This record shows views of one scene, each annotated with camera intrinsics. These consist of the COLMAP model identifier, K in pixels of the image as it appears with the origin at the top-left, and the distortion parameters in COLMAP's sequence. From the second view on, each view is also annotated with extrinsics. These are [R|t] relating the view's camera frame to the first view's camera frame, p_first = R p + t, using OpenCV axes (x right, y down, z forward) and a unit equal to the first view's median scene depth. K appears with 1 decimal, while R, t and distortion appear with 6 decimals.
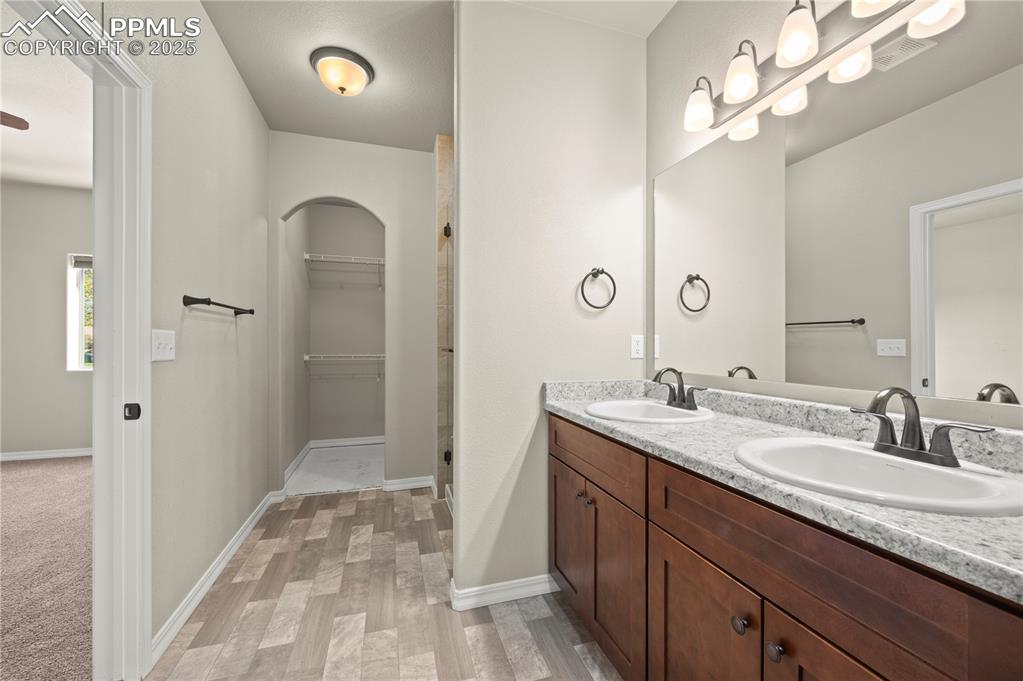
lens RADIAL K [[404.1, 0, 500.8], [0, 404.1, 340.1], [0, 0, 1]] dist [-0.001835, -0.000861]
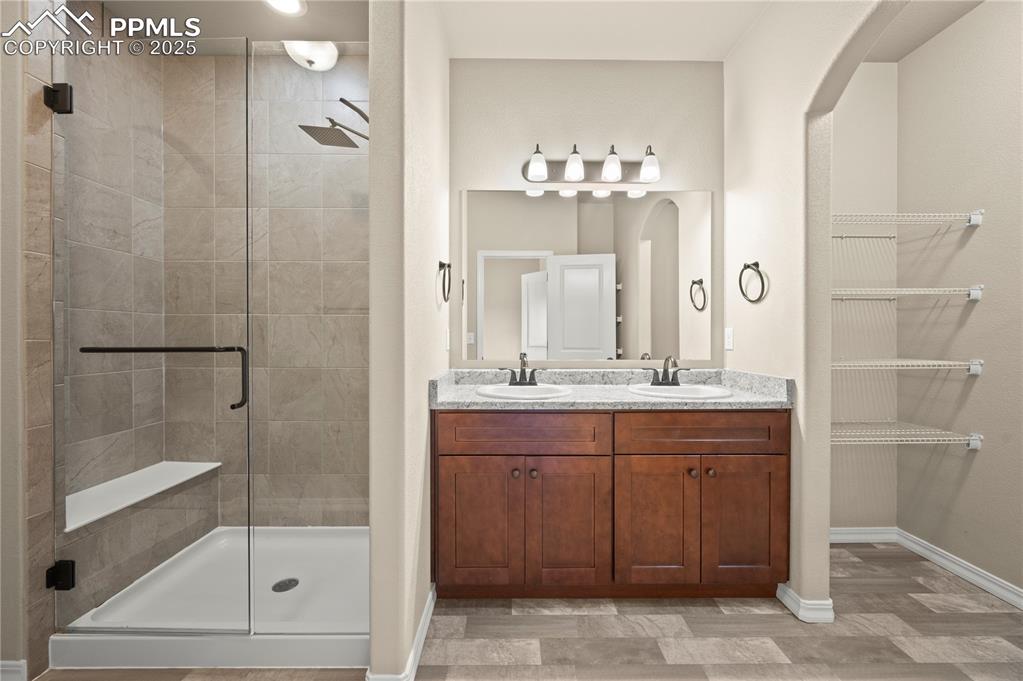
lens RADIAL K [[404.1, 0, 509.8], [0, 404.1, 337.4], [0, 0, 1]] dist [-0.001835, -0.000861]
pose [[0.272765, -0.002660, 0.962077, -1.157853], [-0.008827, 0.999947, 0.005267, 0.004946], [-0.962040, -0.009929, 0.272727, 0.952616]]
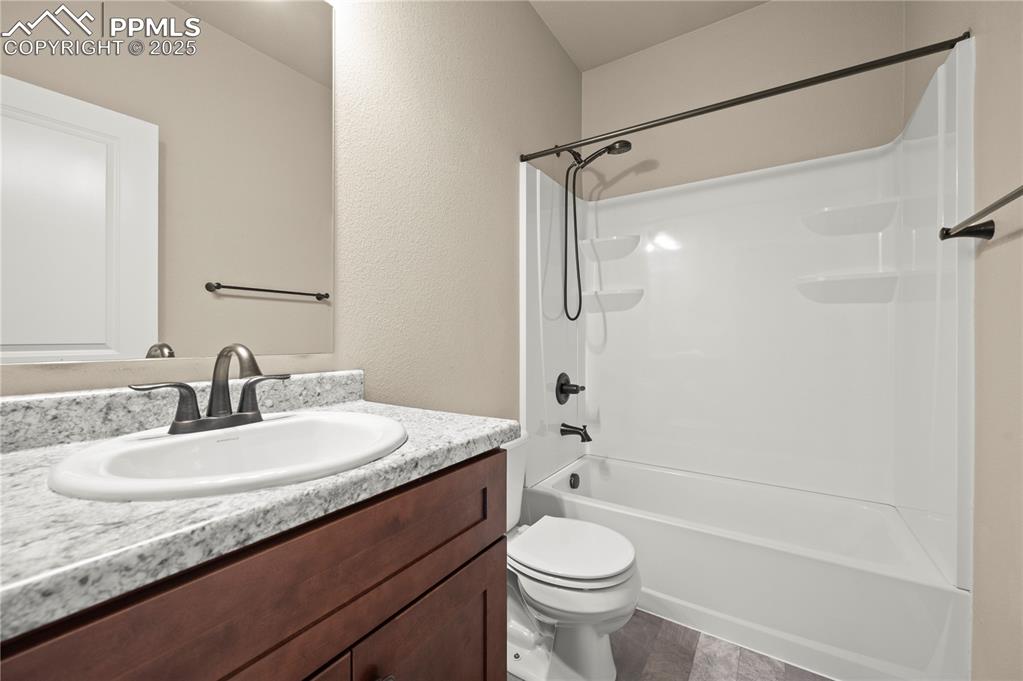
lens RADIAL K [[404.1, 0, 516.5], [0, 404.1, 338.0], [0, 0, 1]] dist [-0.001835, -0.000861]
pose [[-0.659526, 0.003741, 0.751672, -0.061018], [-0.002811, 0.999968, -0.007444, 0.087270], [-0.751676, -0.007022, -0.659495, 0.984792]]
